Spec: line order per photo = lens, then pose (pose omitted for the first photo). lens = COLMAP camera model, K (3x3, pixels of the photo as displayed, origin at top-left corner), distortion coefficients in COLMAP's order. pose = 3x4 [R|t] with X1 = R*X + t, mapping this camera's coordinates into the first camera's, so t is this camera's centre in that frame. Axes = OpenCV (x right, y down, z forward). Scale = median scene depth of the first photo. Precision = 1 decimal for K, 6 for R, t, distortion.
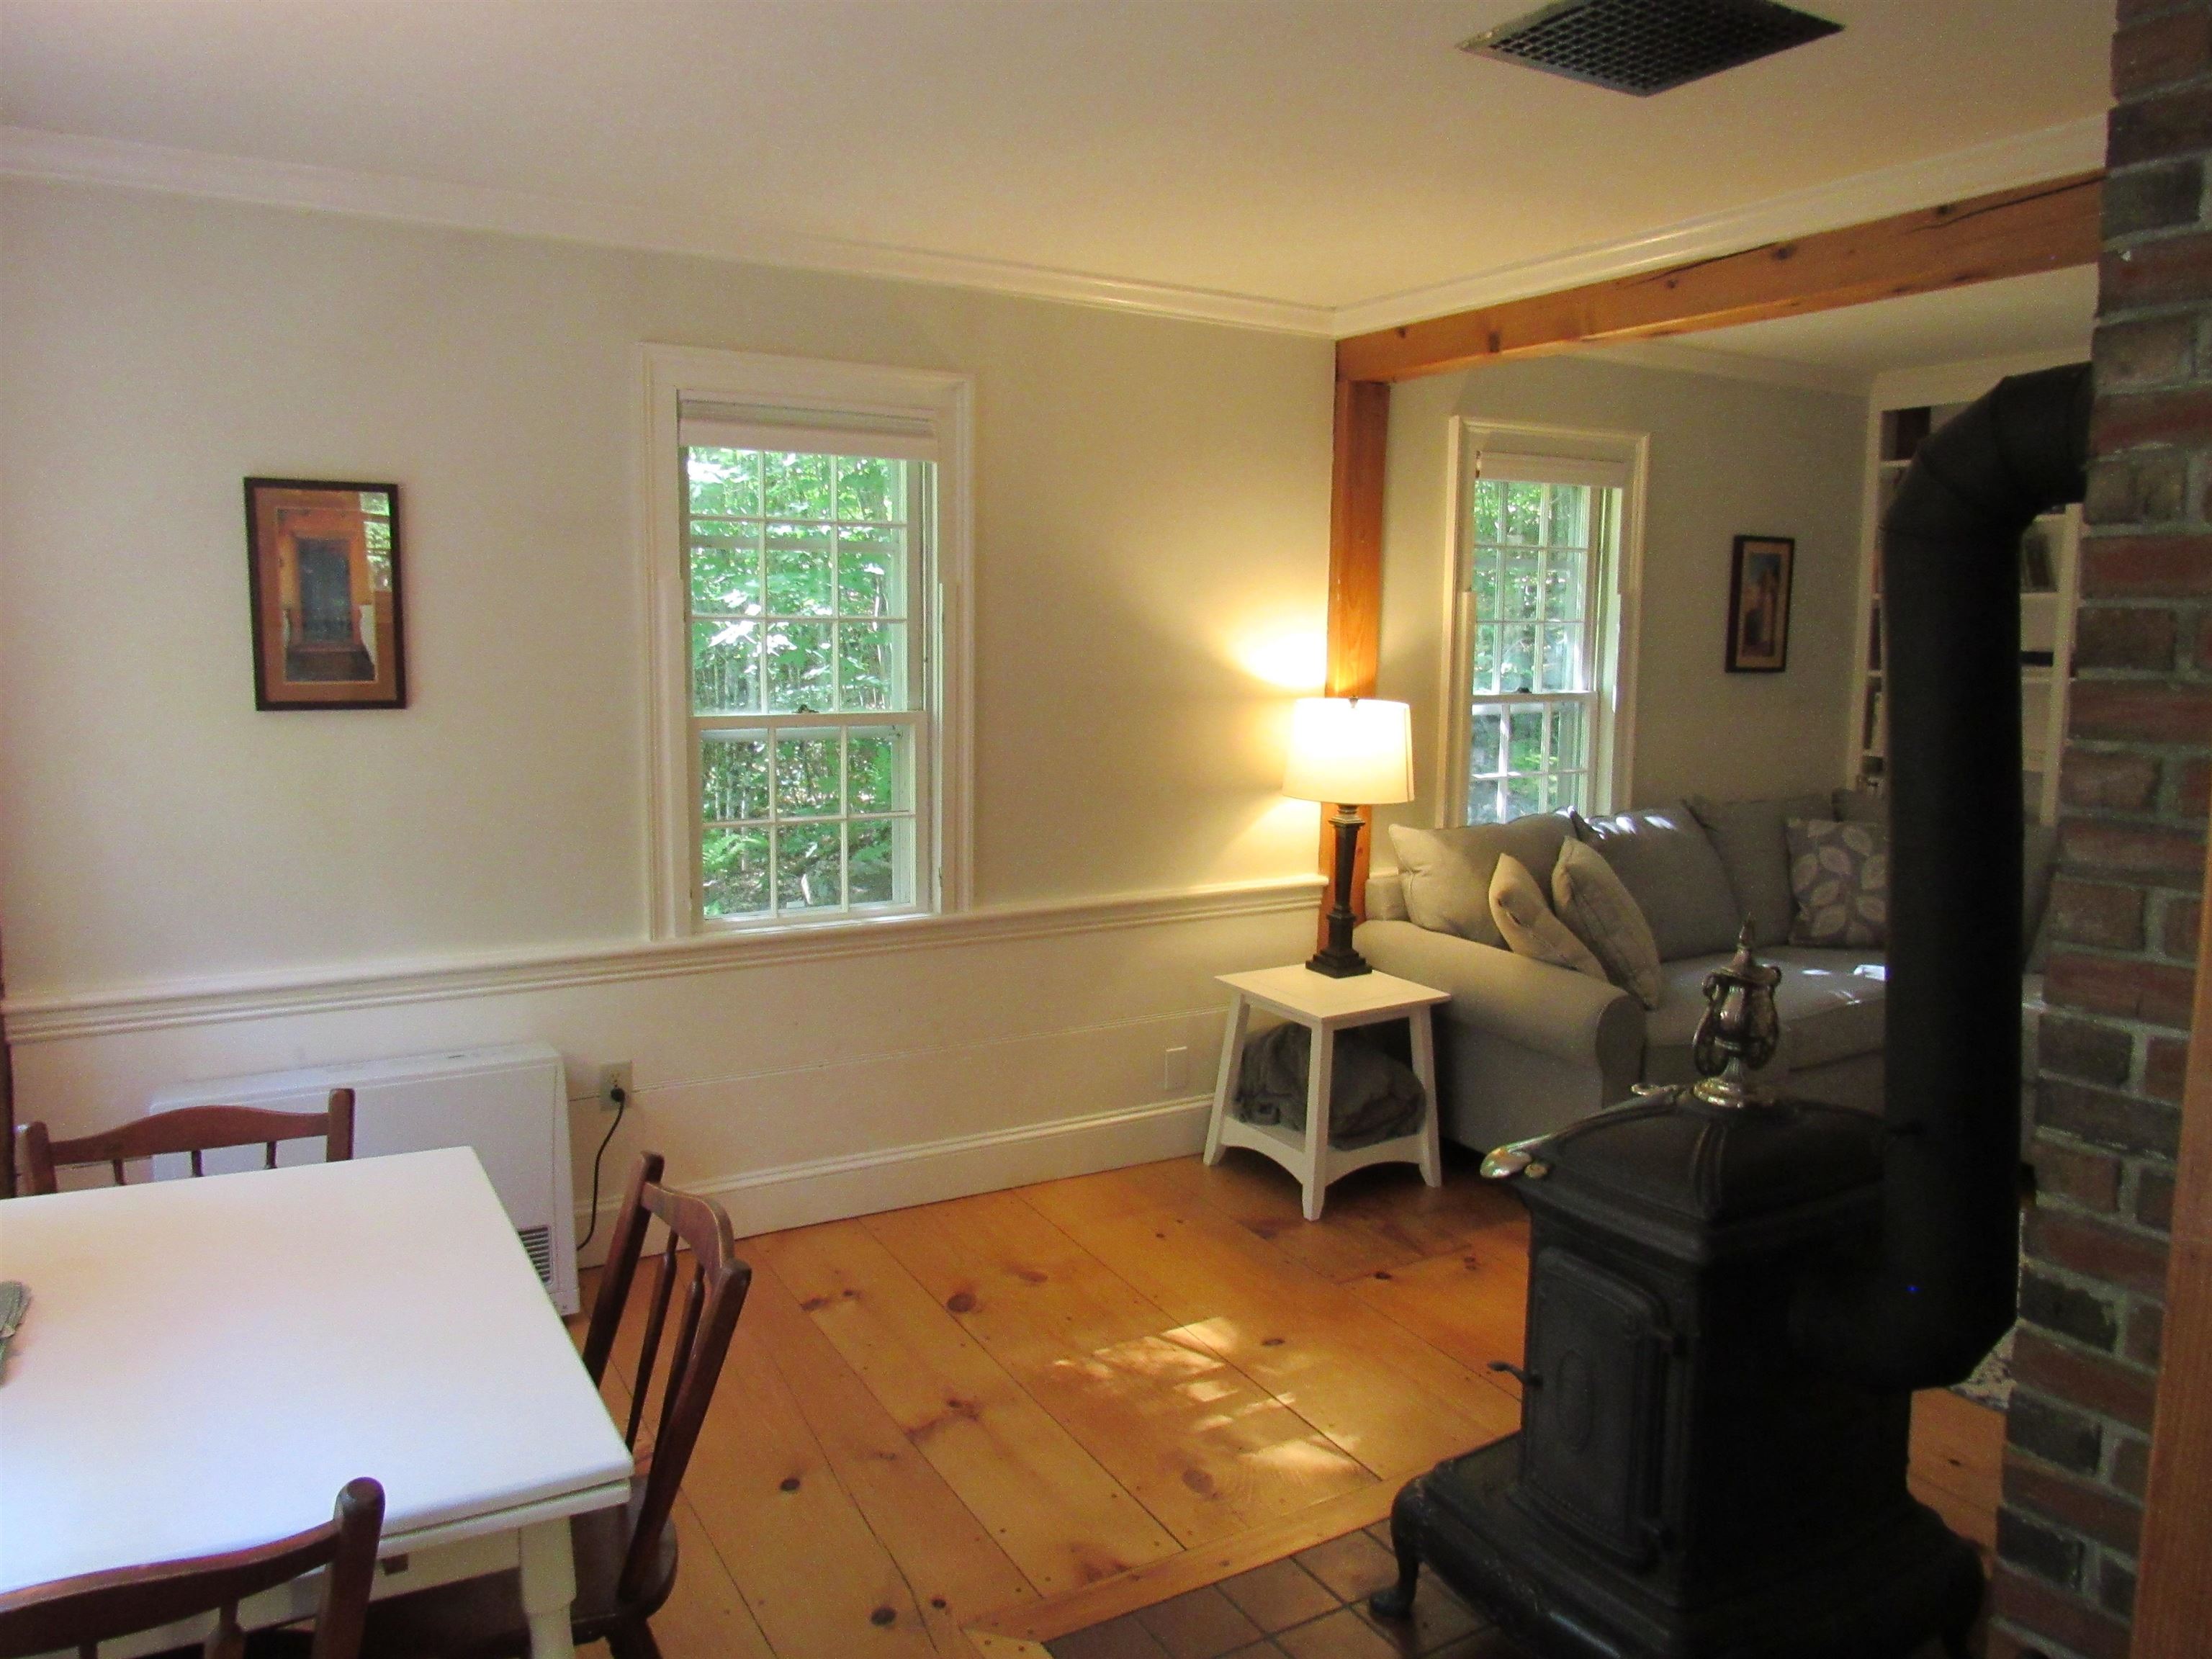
lens RADIAL K [[1576.4, 0, 1096.4], [0, 1576.4, 829.9], [0, 0, 1]] dist [-0.030095, 0.008999]
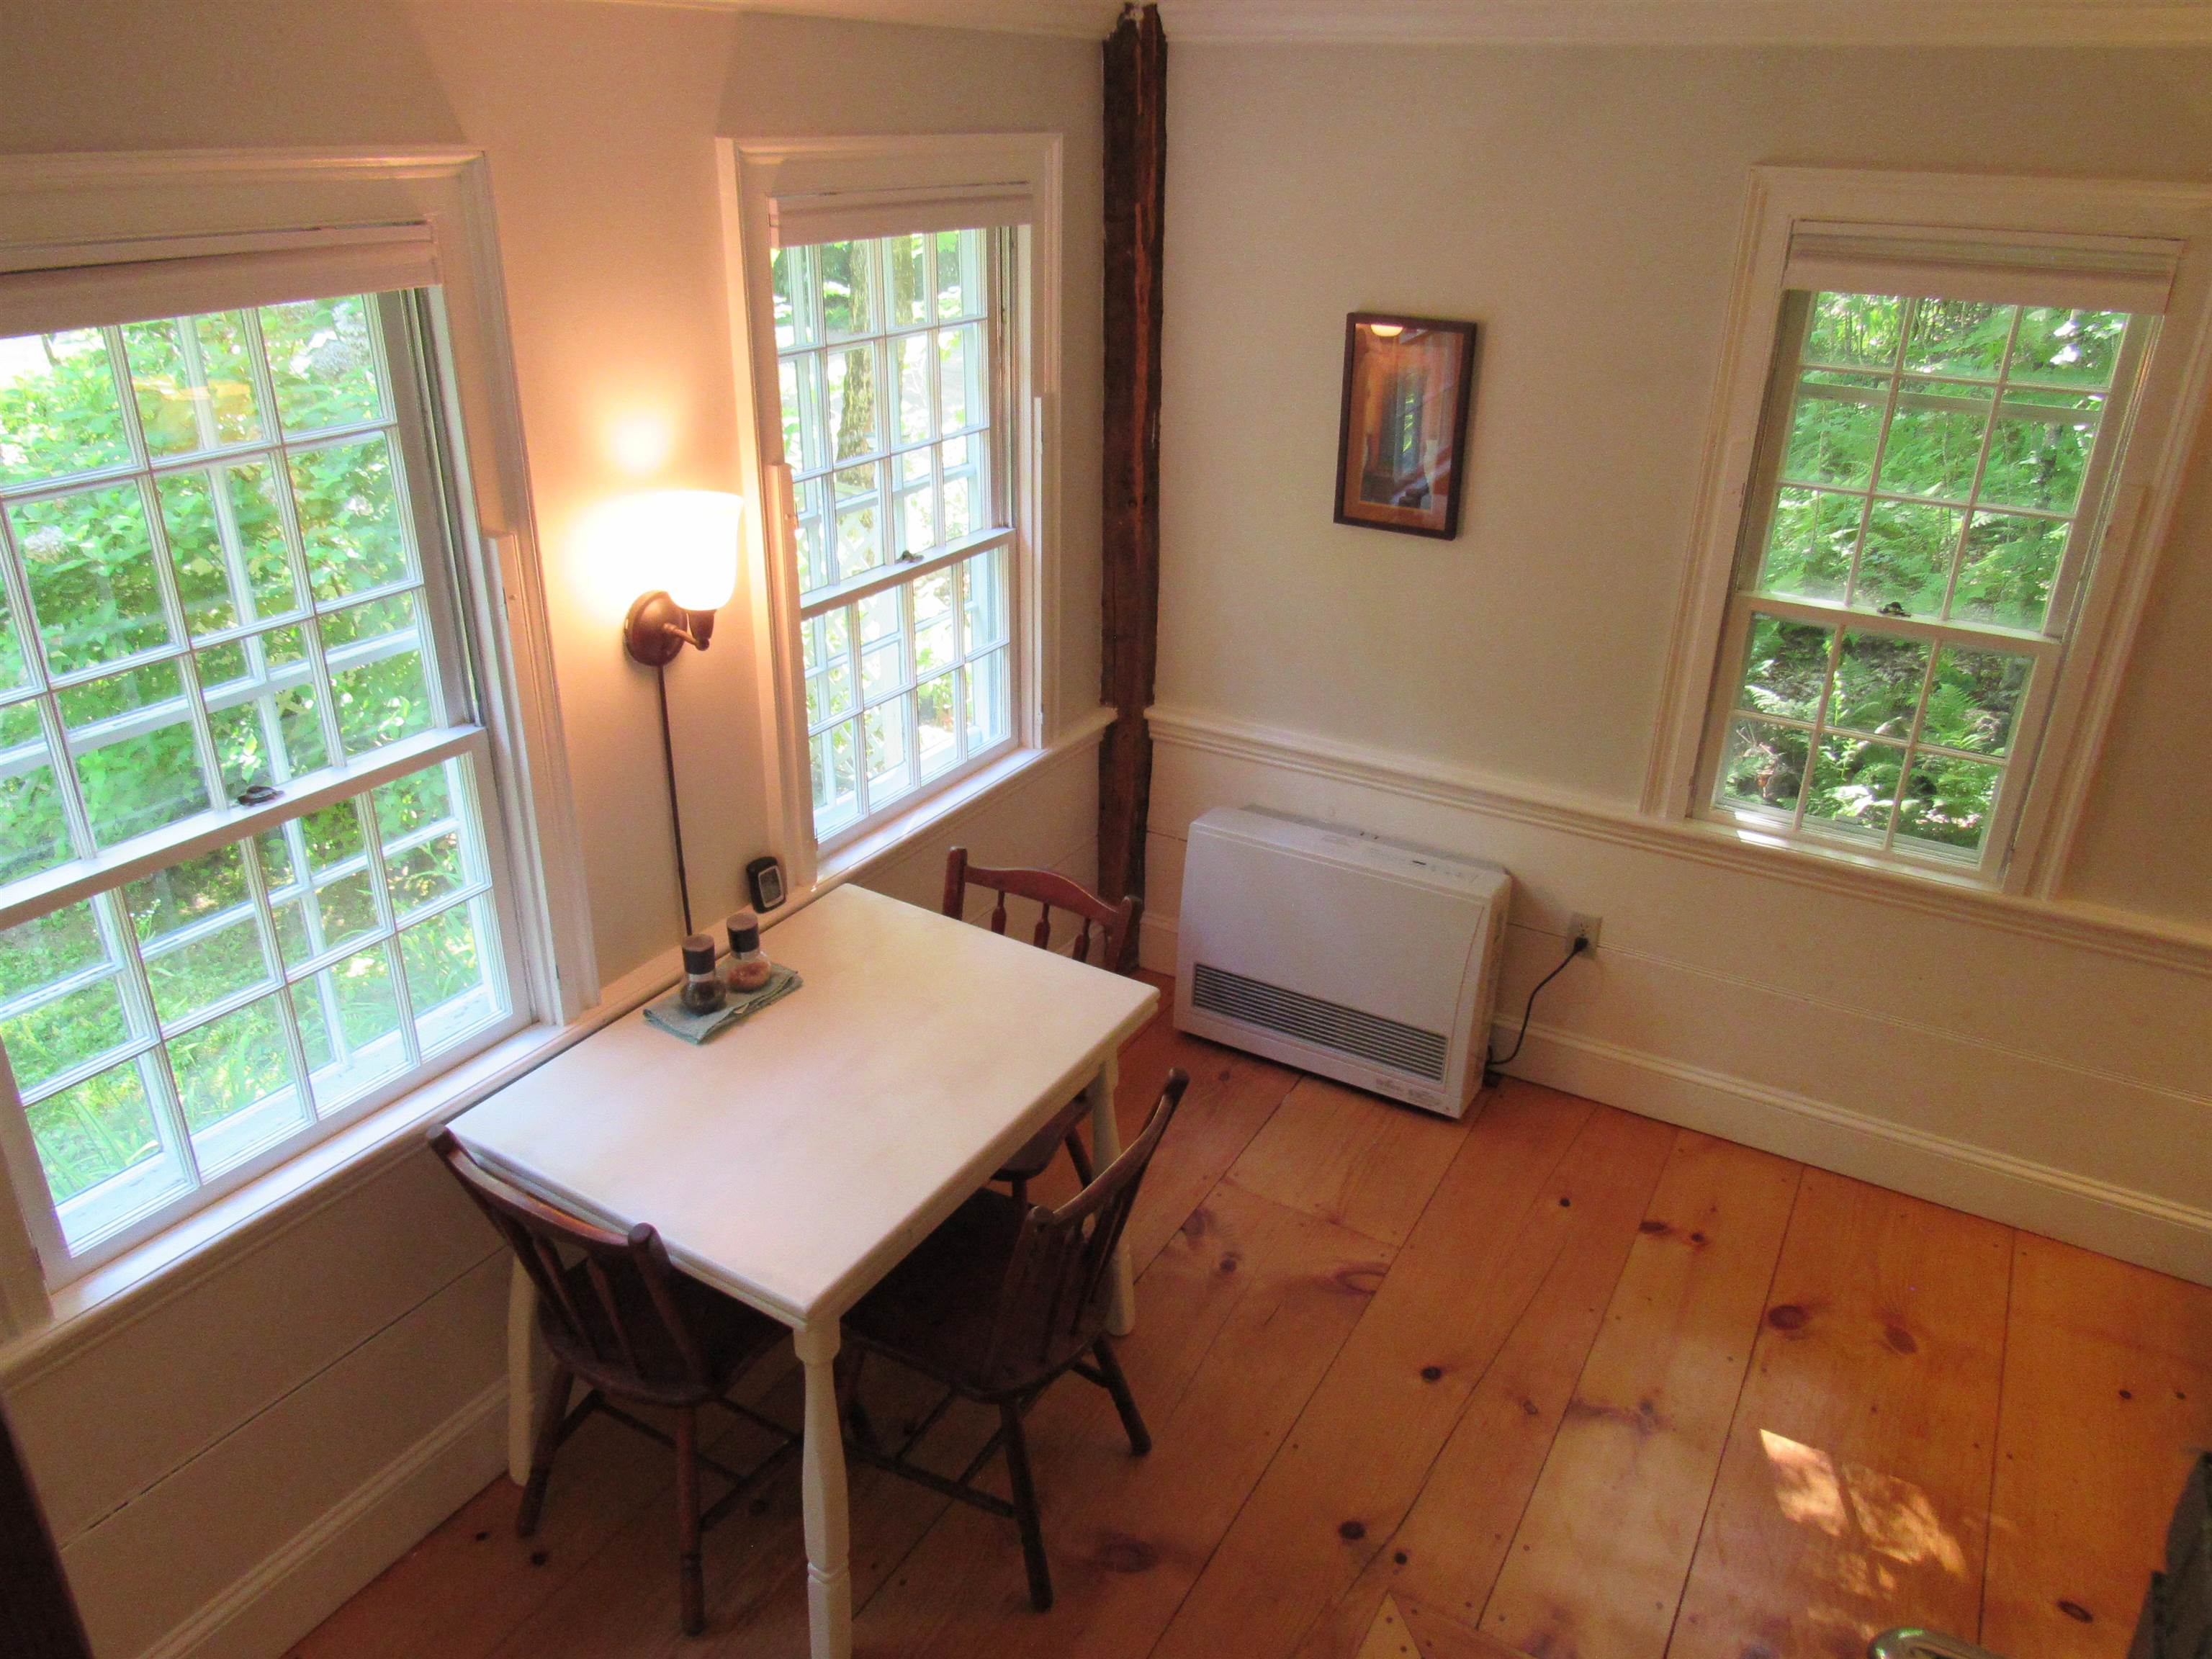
lens RADIAL K [[1576.4, 0, 1099.6], [0, 1576.4, 830.6], [0, 0, 1]] dist [-0.030095, 0.008999]
pose [[0.491151, 0.364149, -0.791307, 0.328350], [-0.129446, 0.928852, 0.347100, -0.217685], [0.861402, -0.068047, 0.503344, 0.234536]]
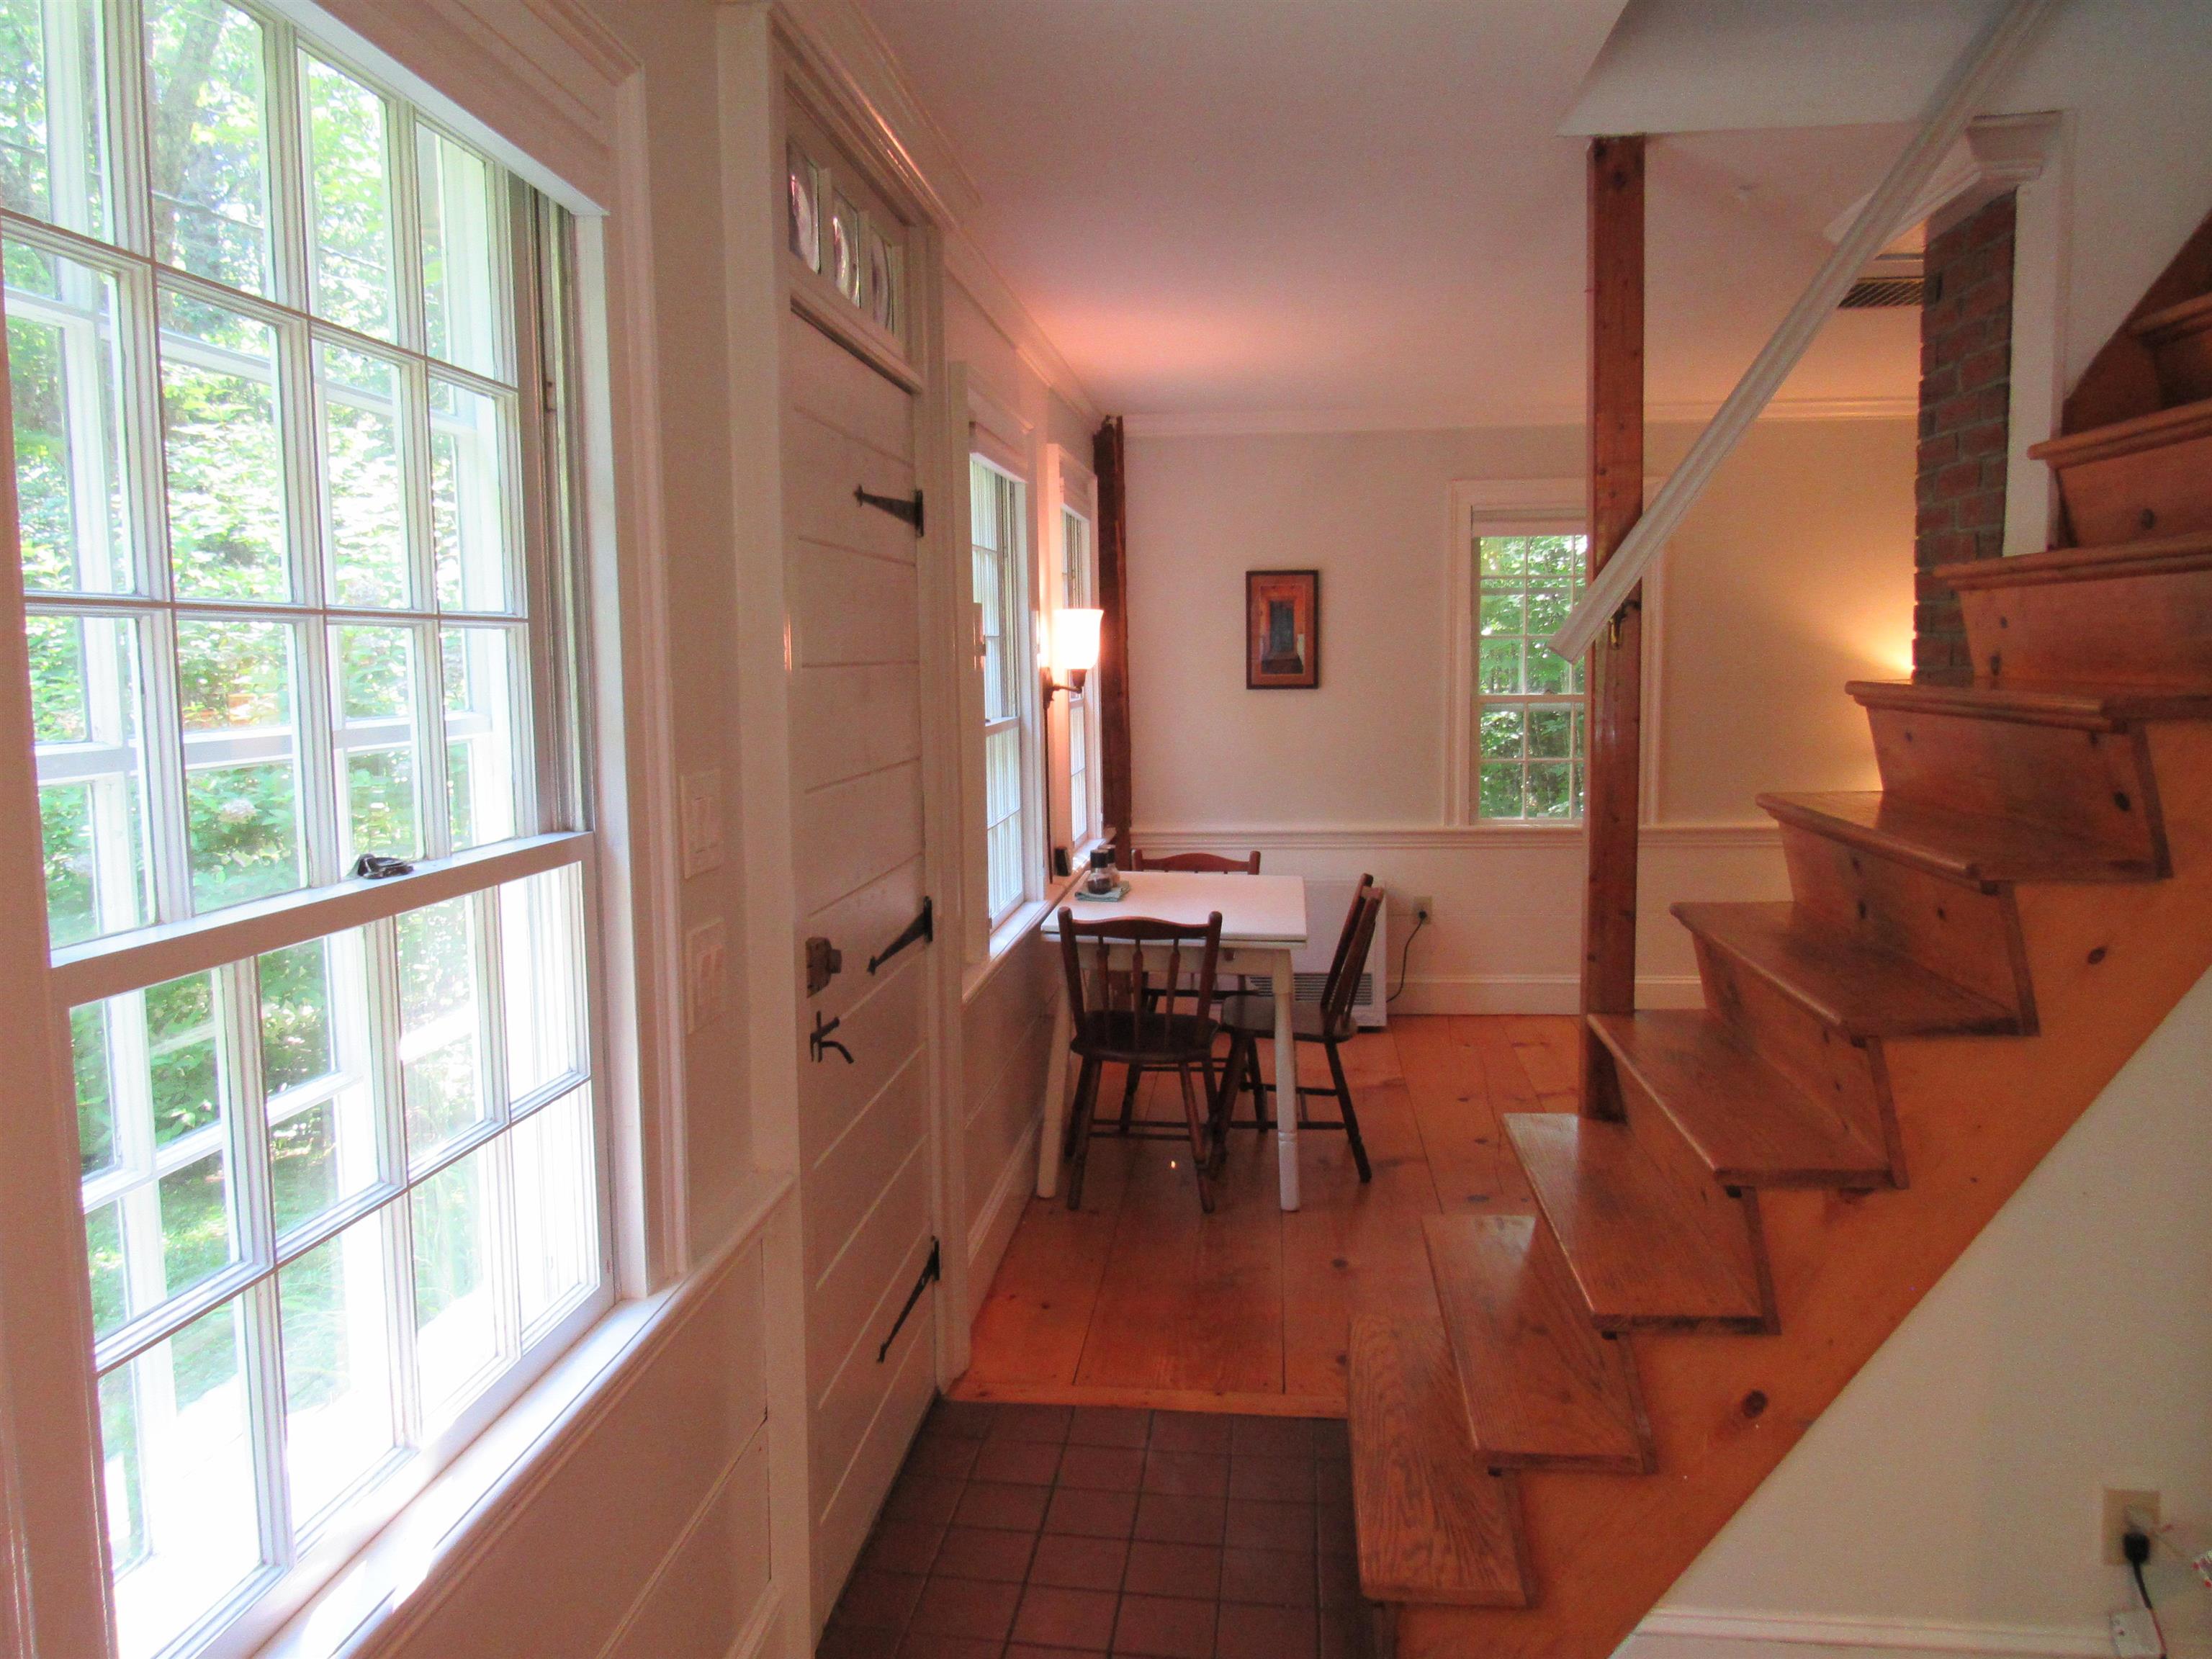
lens RADIAL K [[1576.4, 0, 1104.1], [0, 1576.4, 837.7], [0, 0, 1]] dist [-0.030095, 0.008999]
pose [[0.803245, 0.046699, -0.593816, 0.449819], [-0.055452, 0.998455, 0.003511, 0.100923], [0.593063, 0.030108, 0.804593, -0.618675]]
